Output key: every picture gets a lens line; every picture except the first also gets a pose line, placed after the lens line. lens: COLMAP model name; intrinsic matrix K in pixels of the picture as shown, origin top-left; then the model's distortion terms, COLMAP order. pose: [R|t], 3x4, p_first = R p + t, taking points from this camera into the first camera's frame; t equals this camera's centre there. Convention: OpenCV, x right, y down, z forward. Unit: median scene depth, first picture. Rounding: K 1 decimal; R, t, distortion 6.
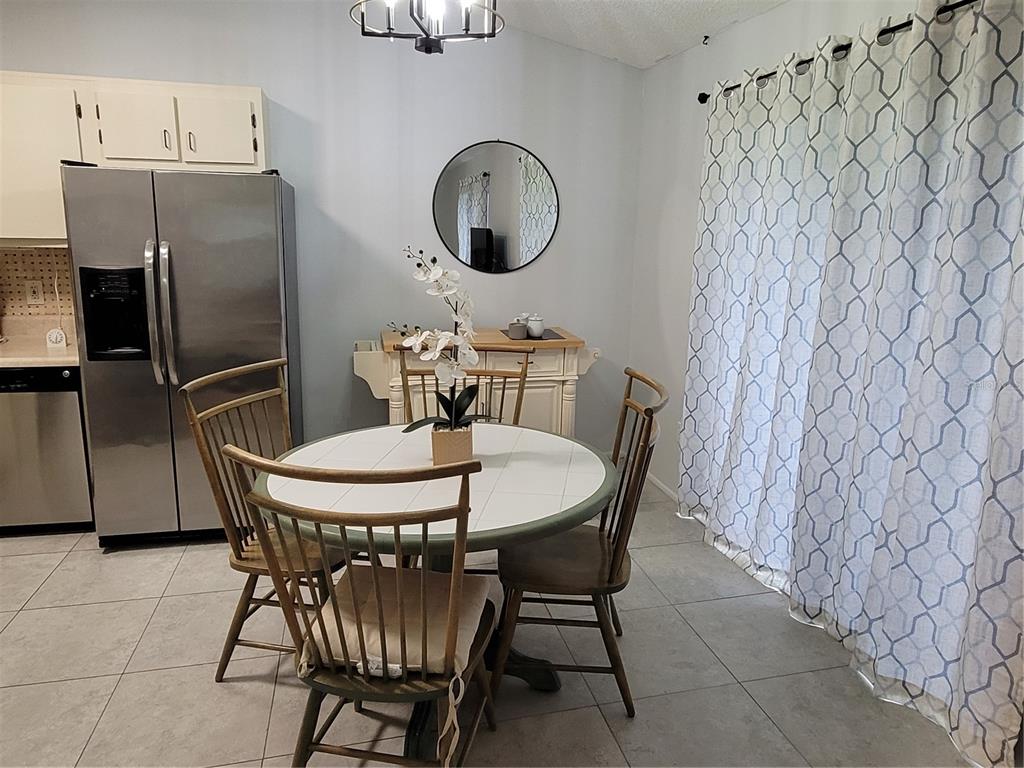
lens RADIAL K [[686.0, 0, 512.0], [0, 686.0, 384.0], [0, 0, 1]] dist [-0.000044, -0.001426]
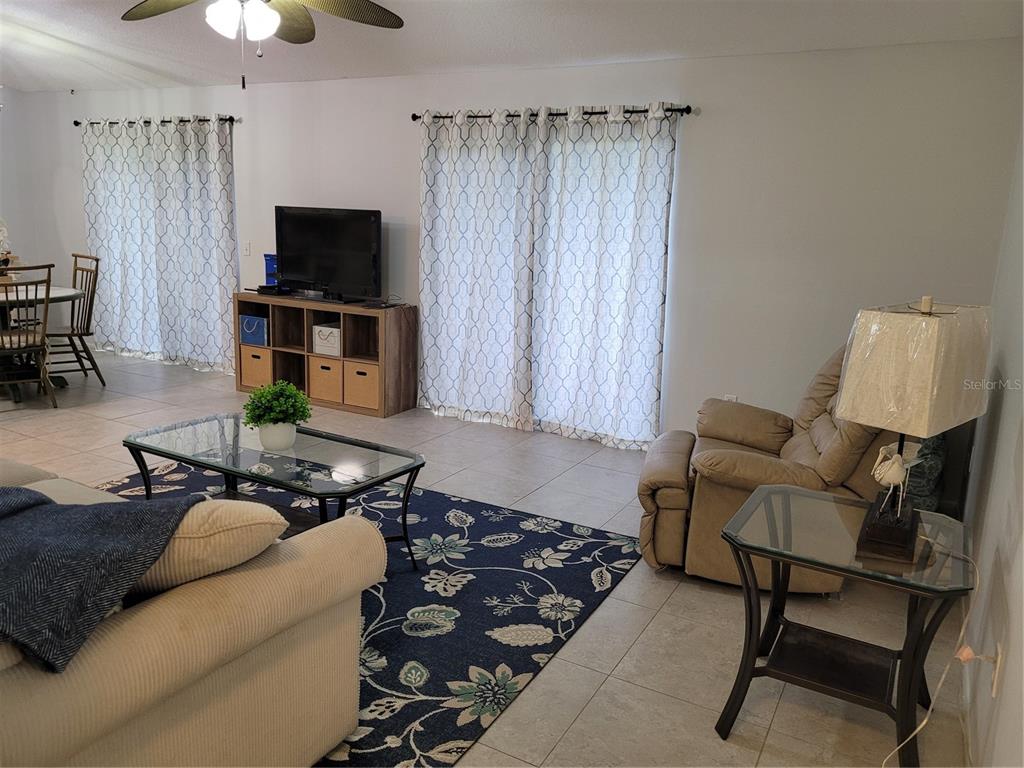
lens RADIAL K [[773.7, 0, 512.0], [0, 773.7, 384.0], [0, 0, 1]] dist [0.031313, -0.003974]
pose [[0.668541, -0.135803, 0.731171, -0.761832], [0.125099, 0.989711, 0.069439, 0.381475], [-0.733078, 0.045046, 0.678651, -1.687713]]
